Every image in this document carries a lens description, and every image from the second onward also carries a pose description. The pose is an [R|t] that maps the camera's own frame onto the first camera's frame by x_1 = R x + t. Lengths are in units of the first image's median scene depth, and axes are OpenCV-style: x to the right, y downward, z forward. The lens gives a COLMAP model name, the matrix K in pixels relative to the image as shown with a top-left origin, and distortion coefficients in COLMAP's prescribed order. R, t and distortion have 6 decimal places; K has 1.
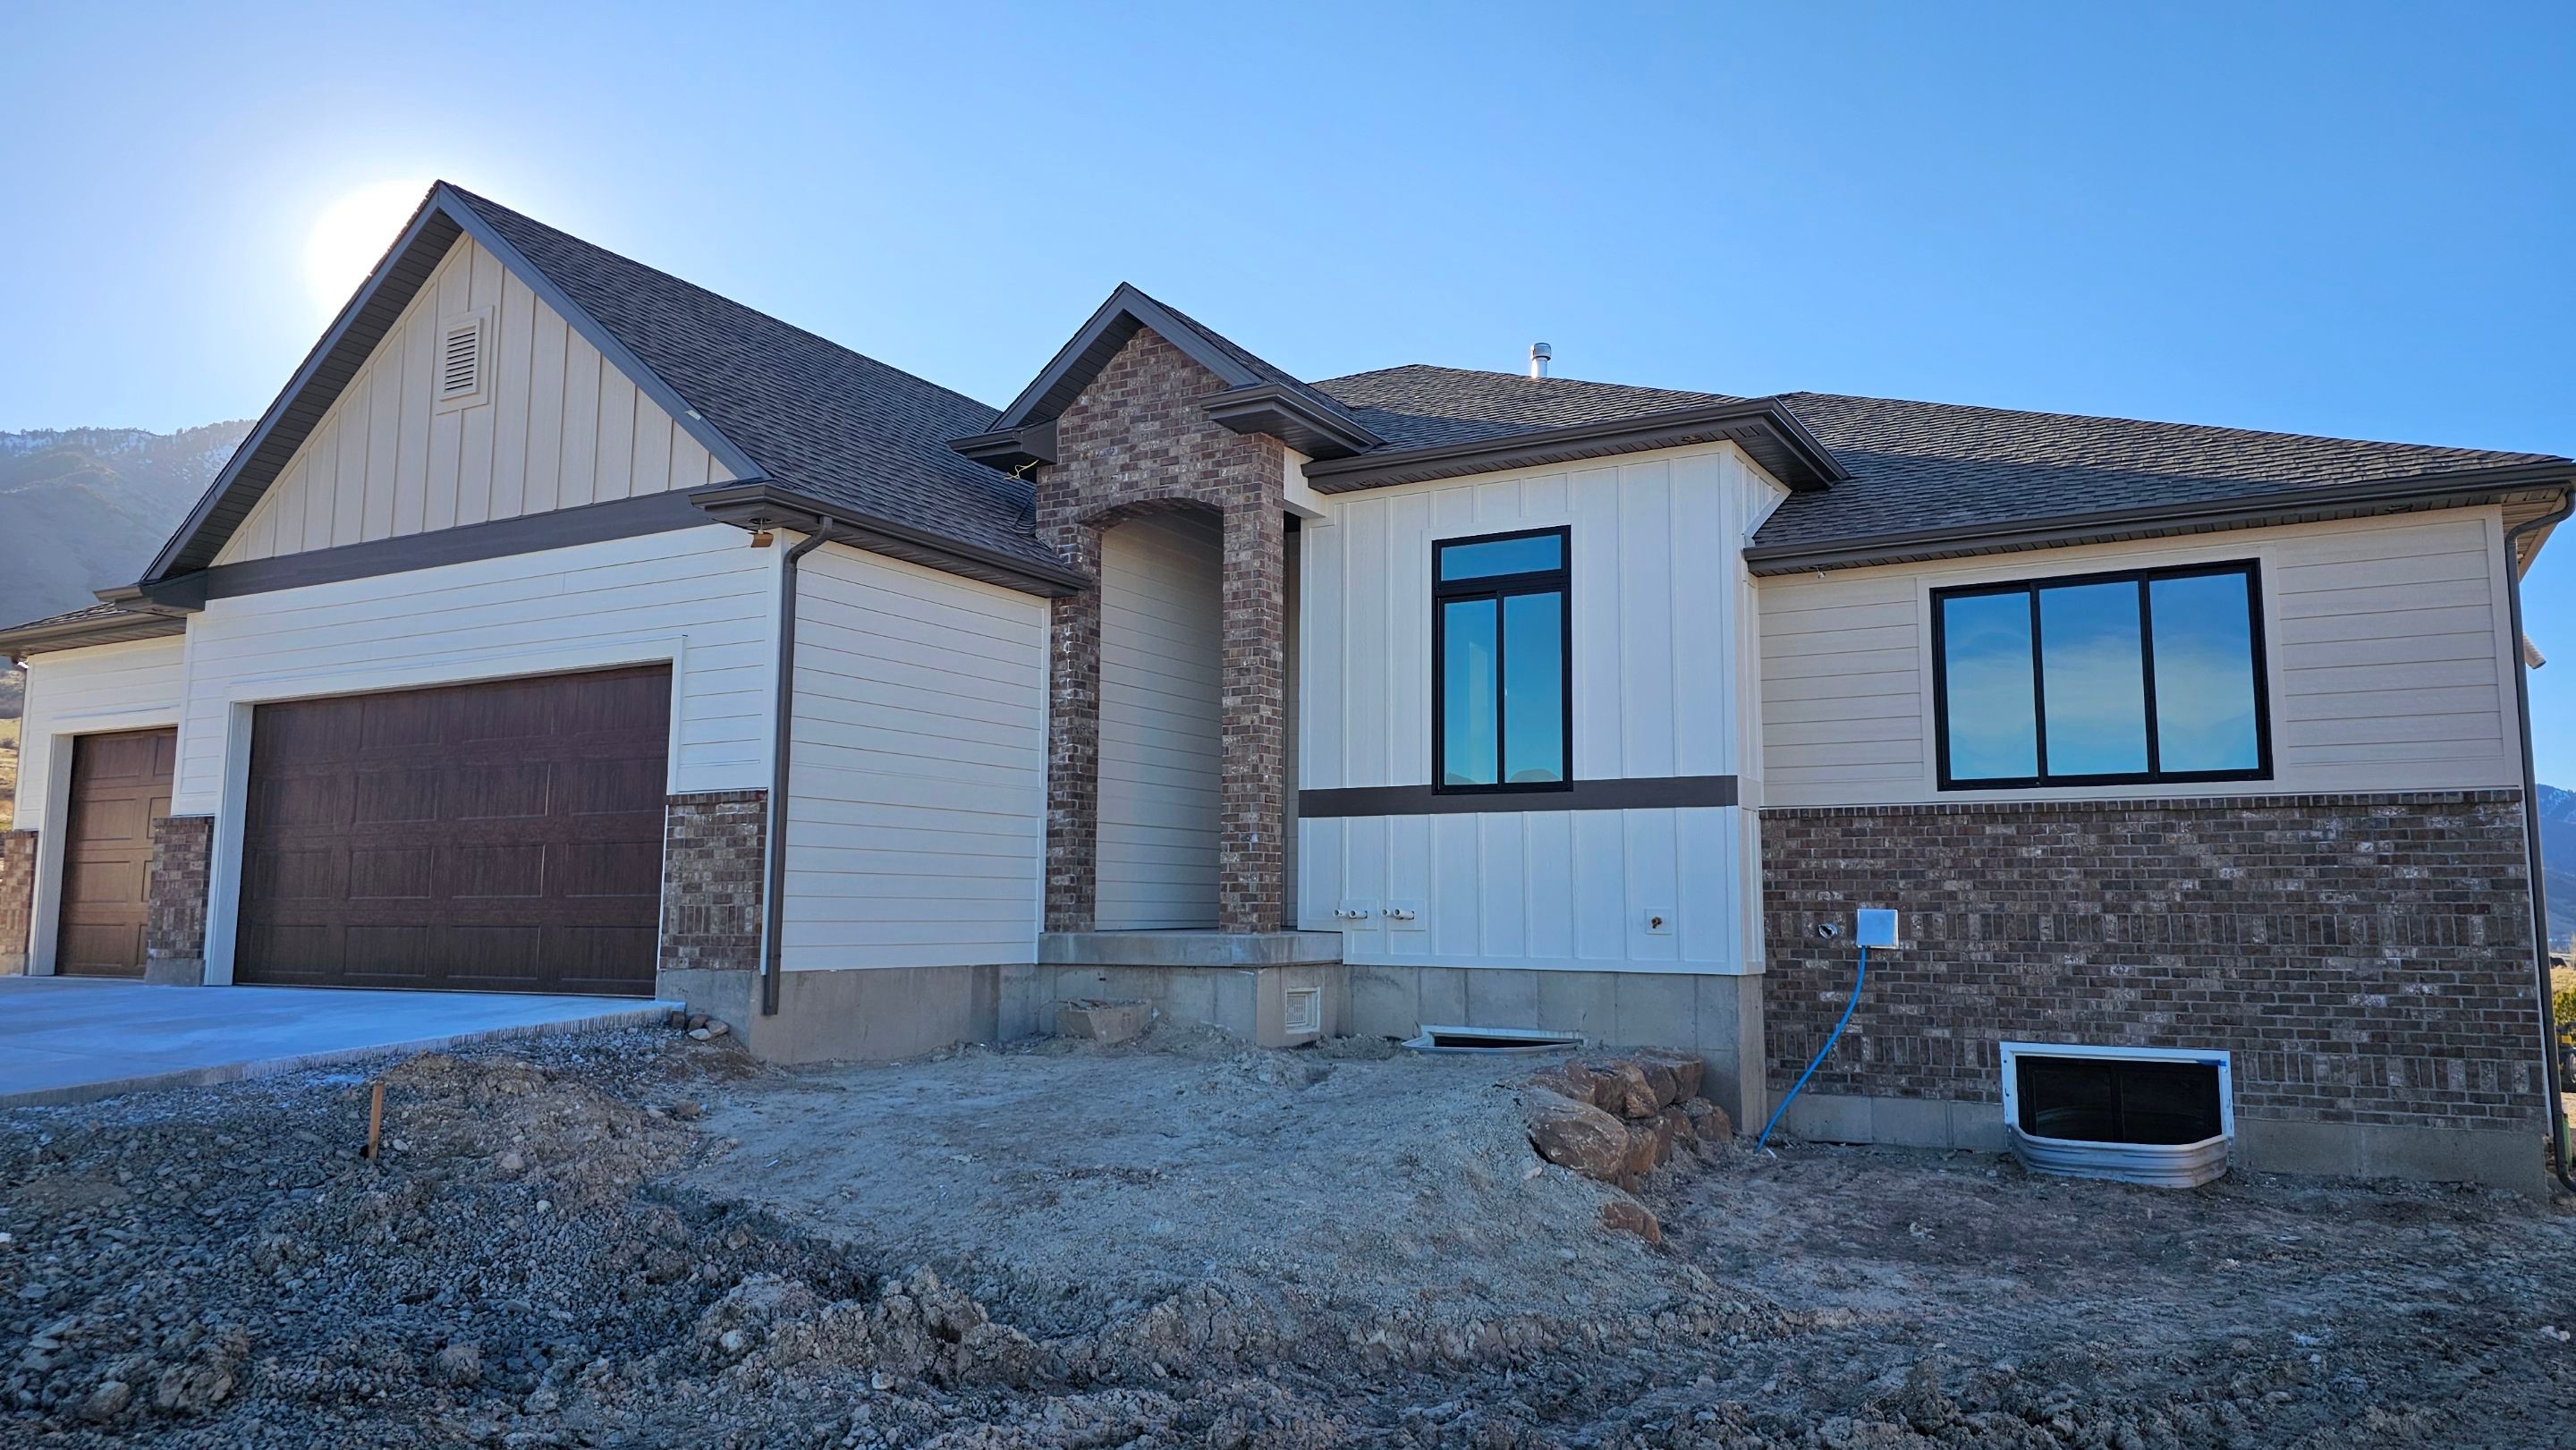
lens RADIAL K [[1656.7, 0, 1288.0], [0, 1656.7, 725.0], [0, 0, 1]] dist [0.005597, -0.001244]
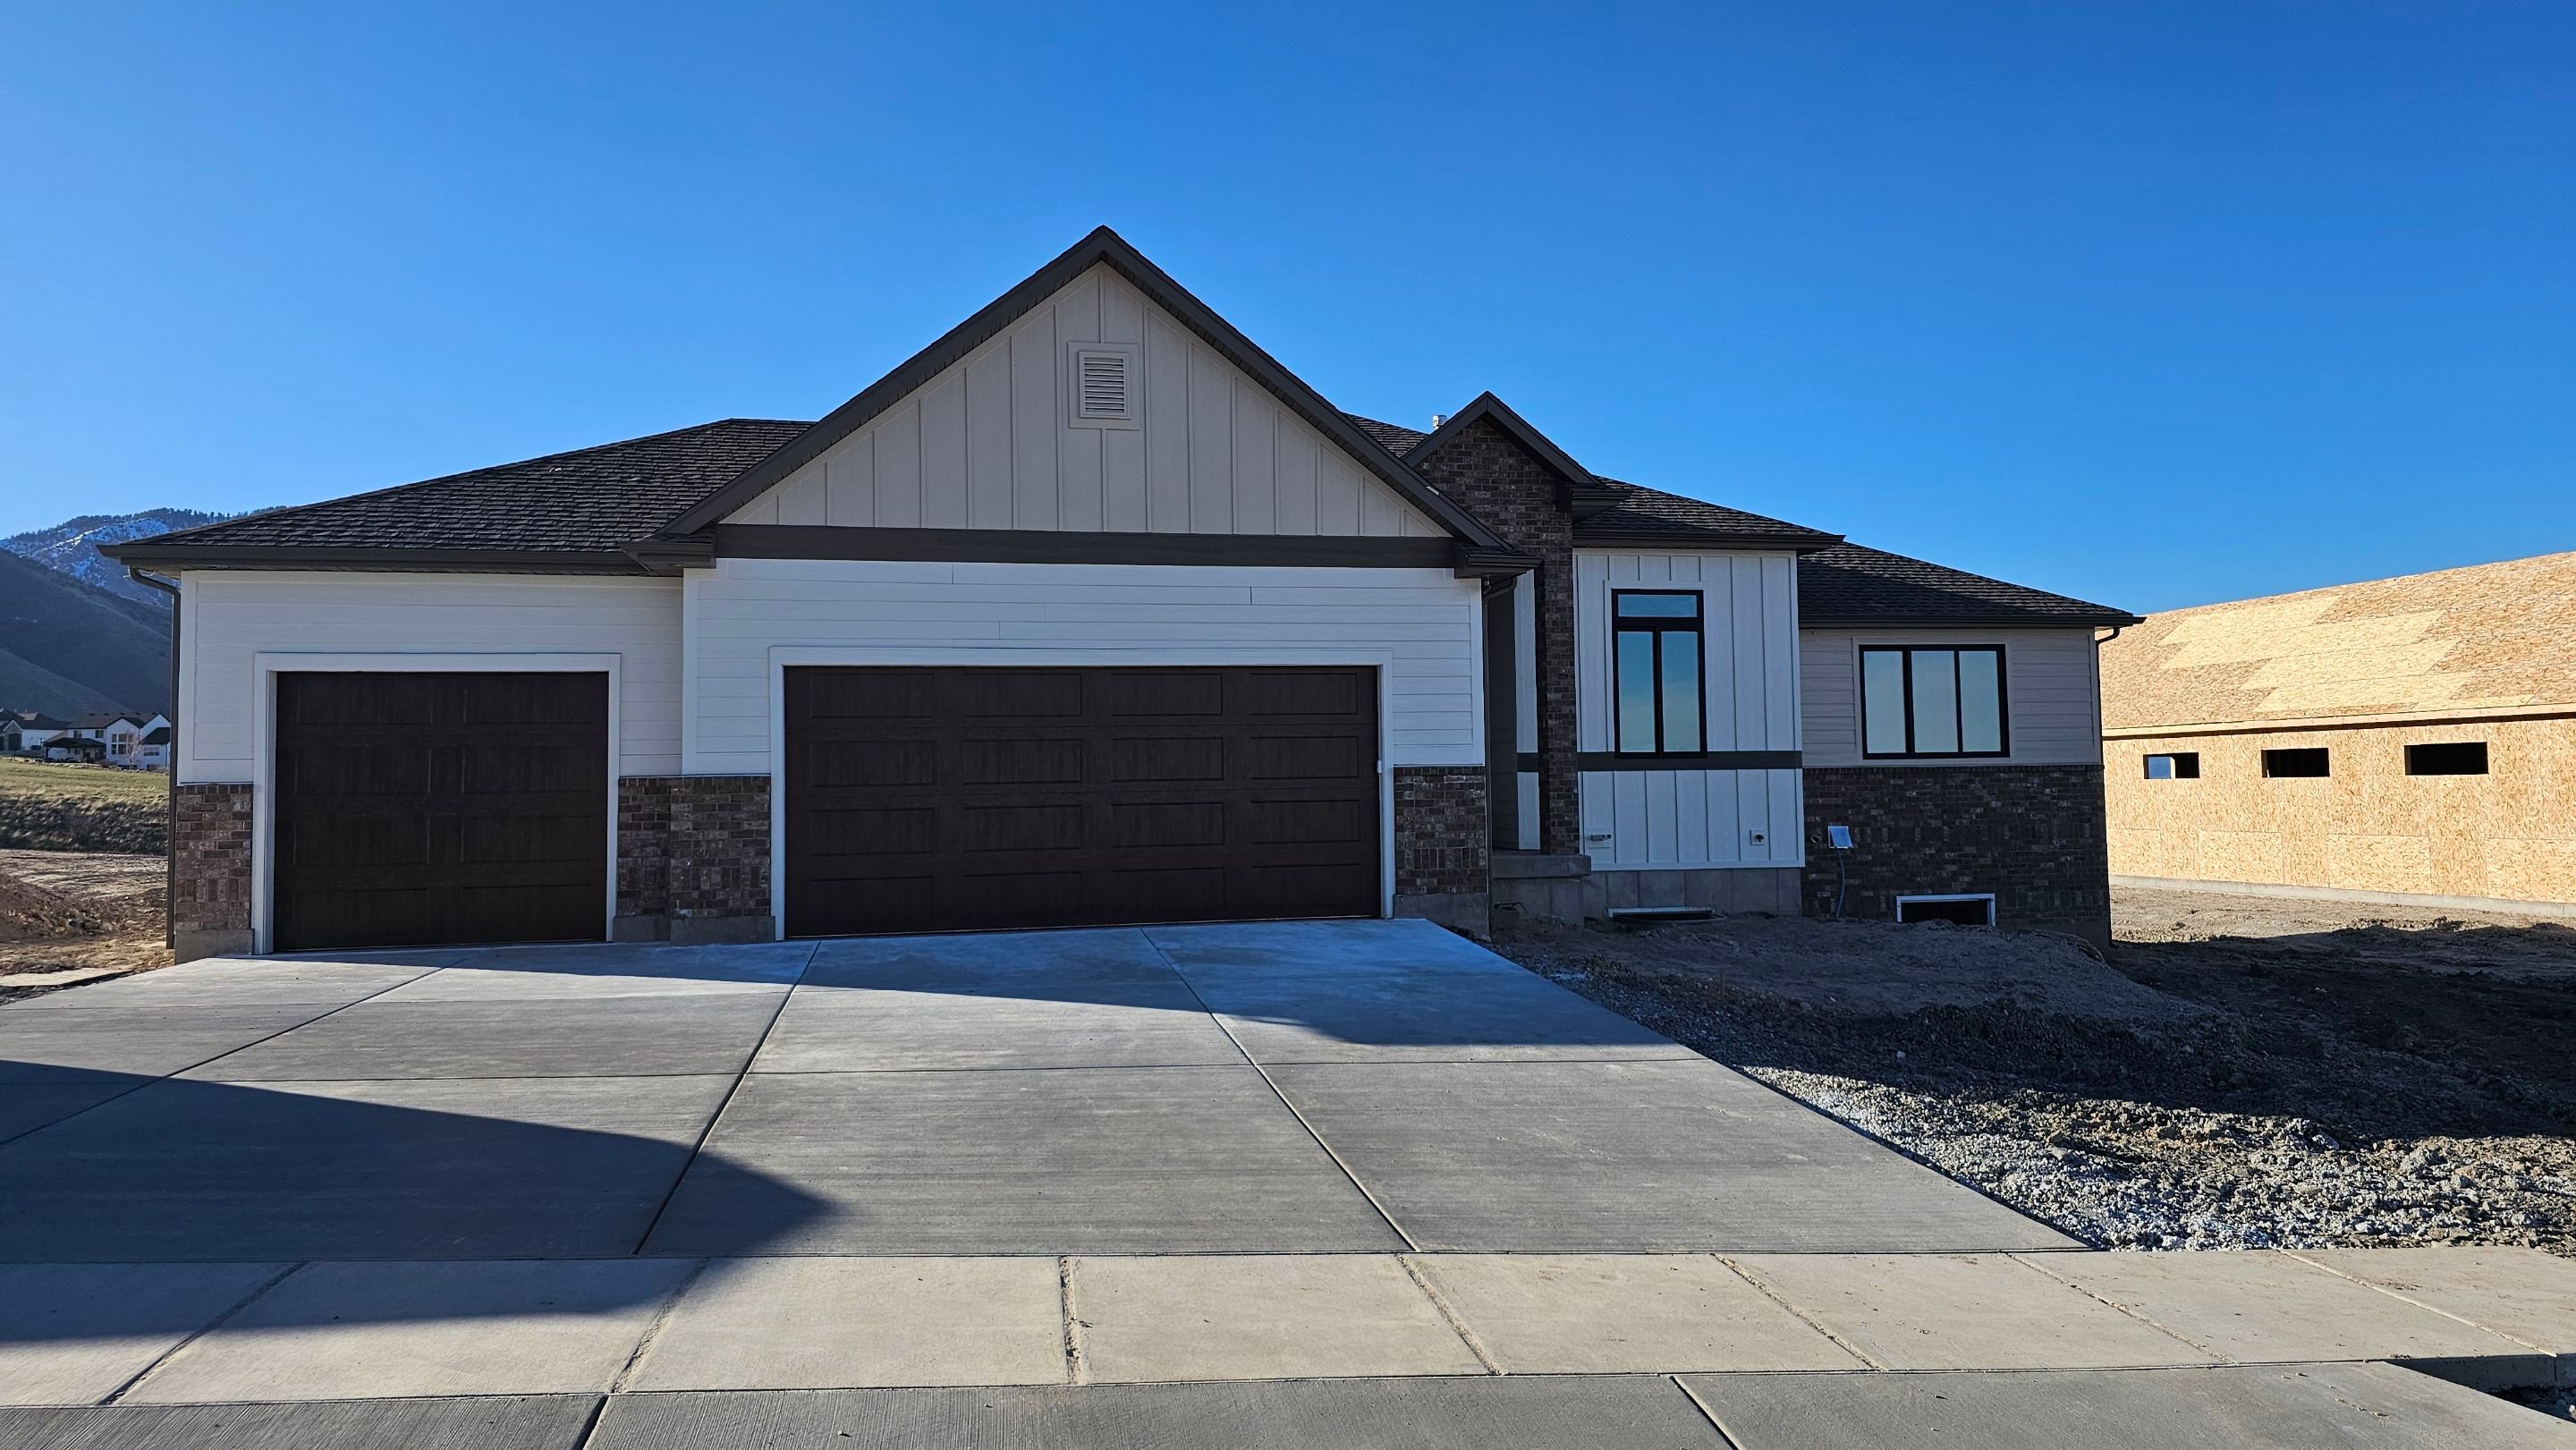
lens RADIAL K [[1728.7, 0, 1288.0], [0, 1728.7, 725.0], [0, 0, 1]] dist [-0.004345, -0.000989]
pose [[0.763440, 0.010462, 0.645794, -1.238262], [-0.054089, 0.997392, 0.047785, -0.050872], [-0.643610, -0.071411, 0.762015, -0.016385]]
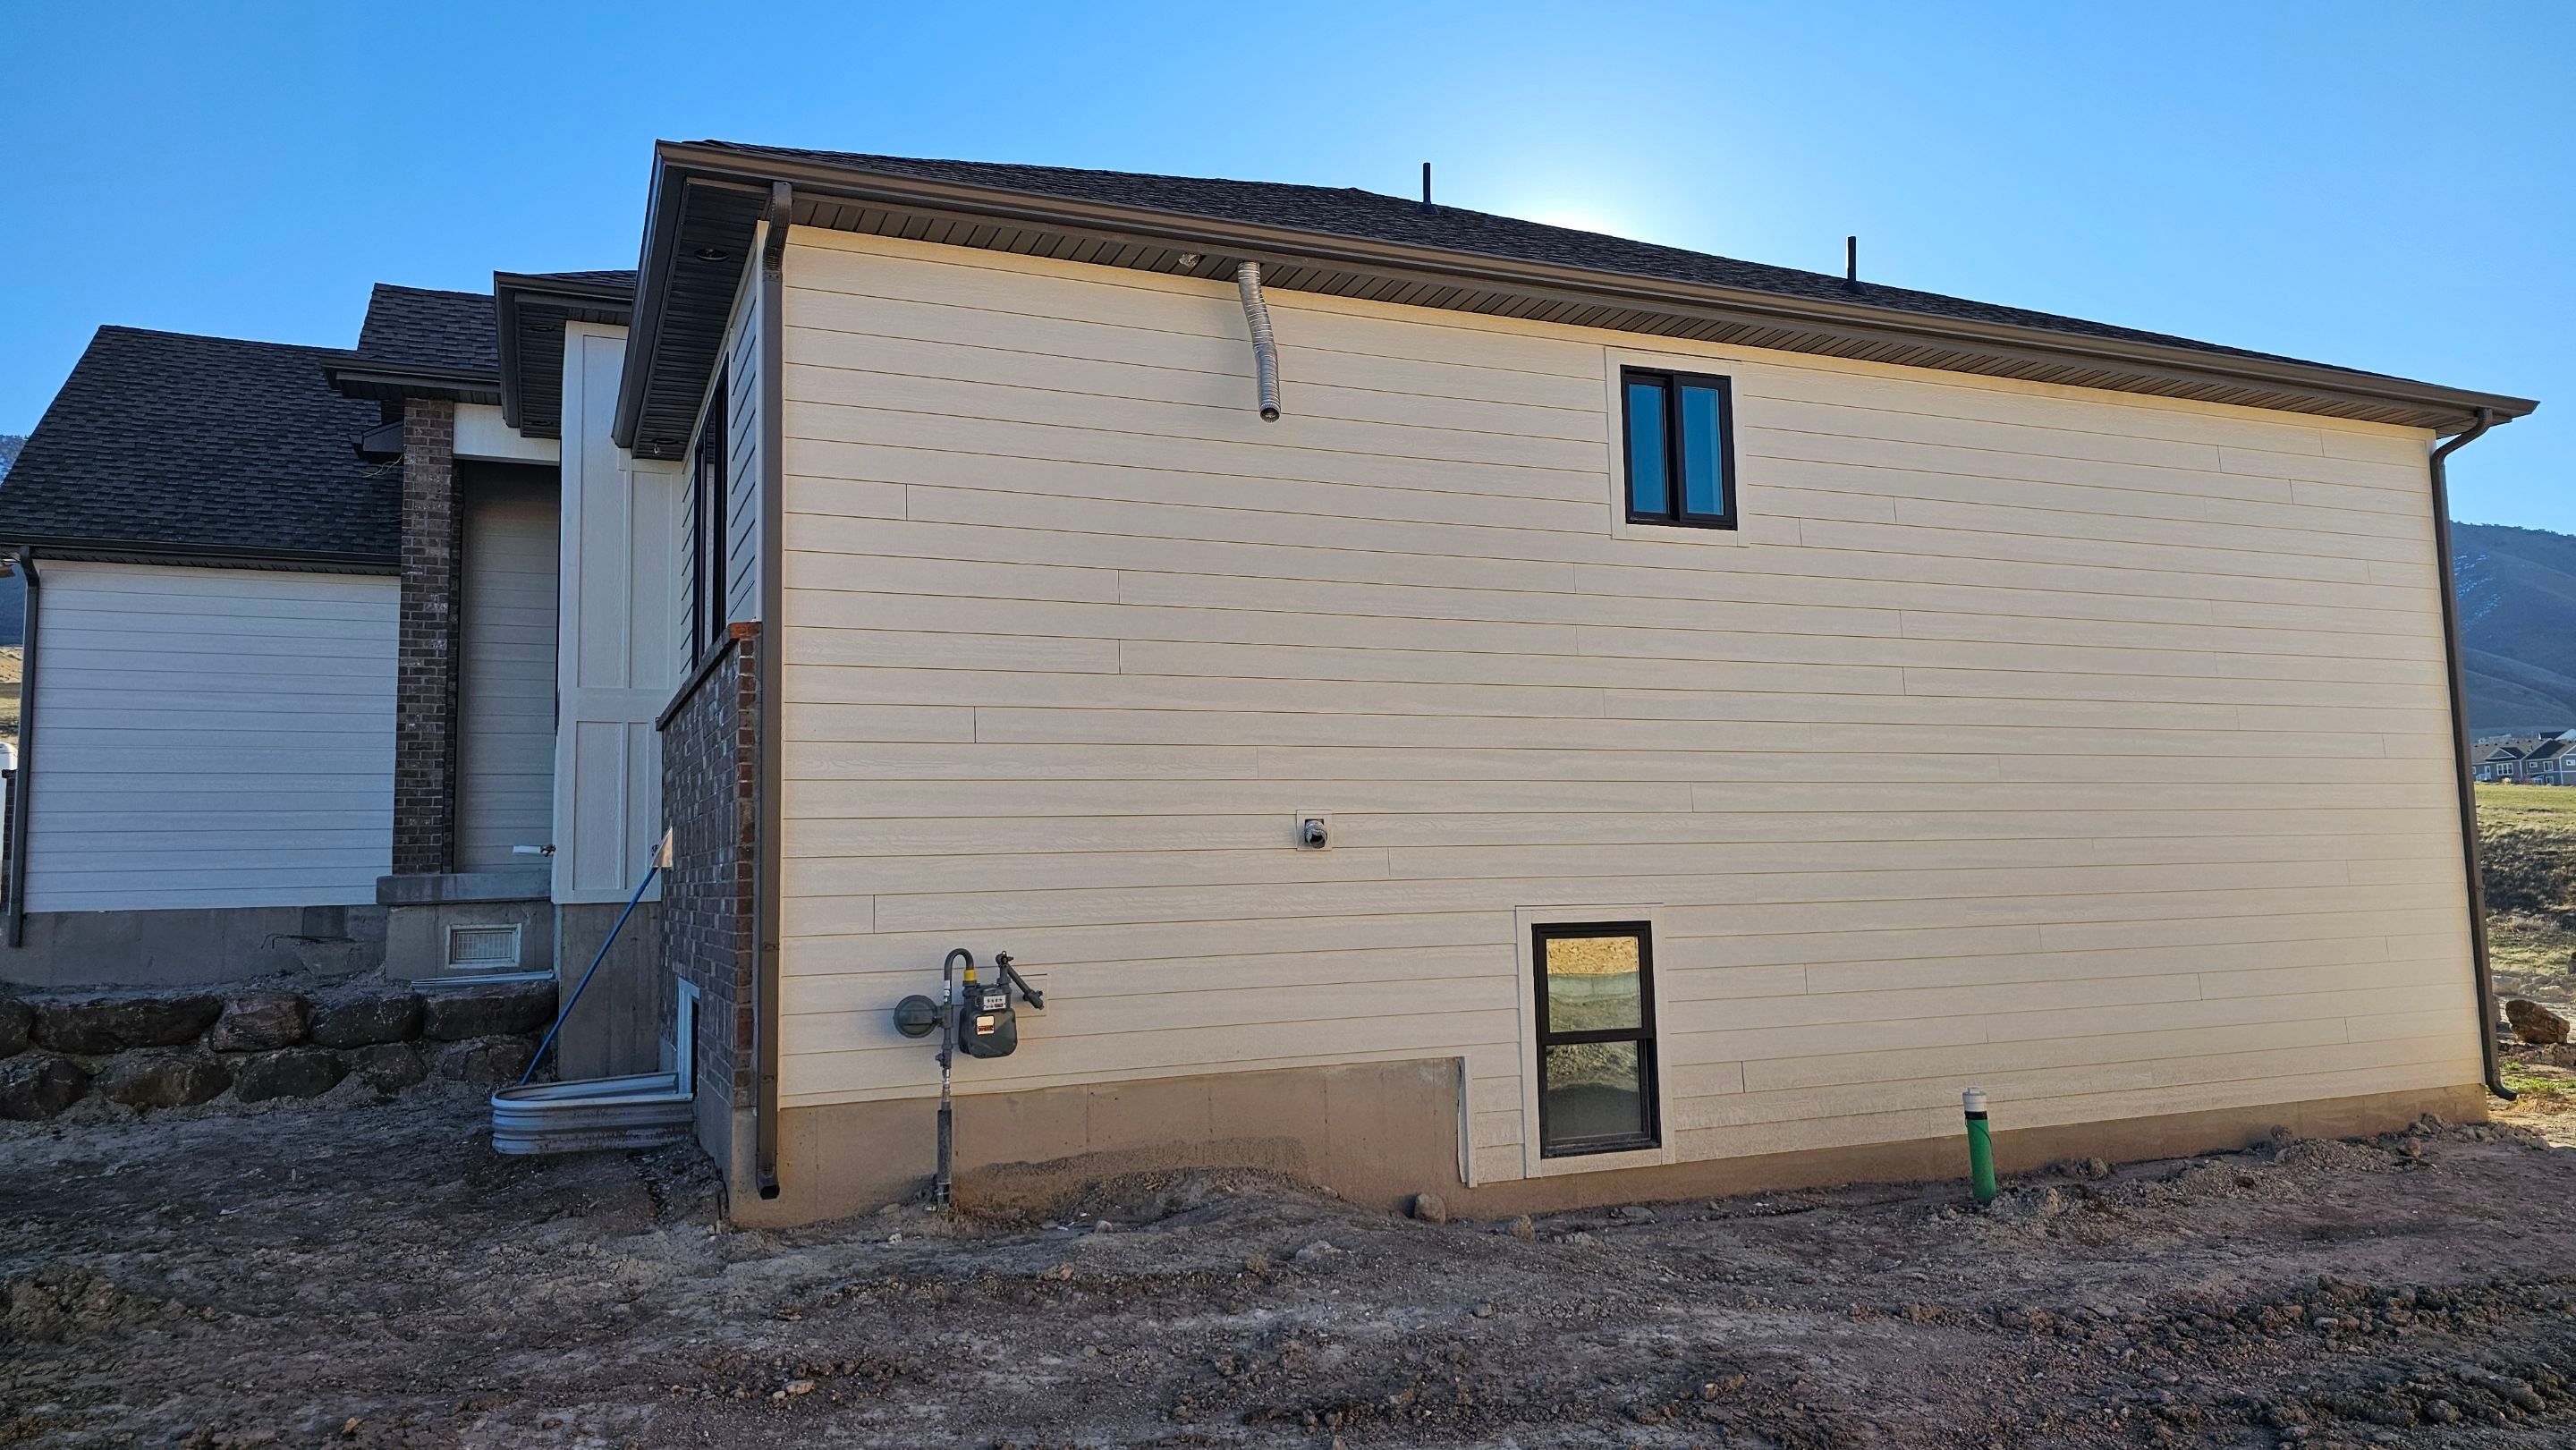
lens RADIAL K [[1656.7, 0, 1288.0], [0, 1656.7, 725.0], [0, 0, 1]] dist [0.005597, -0.001244]
pose [[0.803900, -0.075910, -0.589900, 1.070445], [0.093626, 0.995607, -0.000527, 0.085140], [0.587349, -0.054806, 0.807476, 0.485140]]
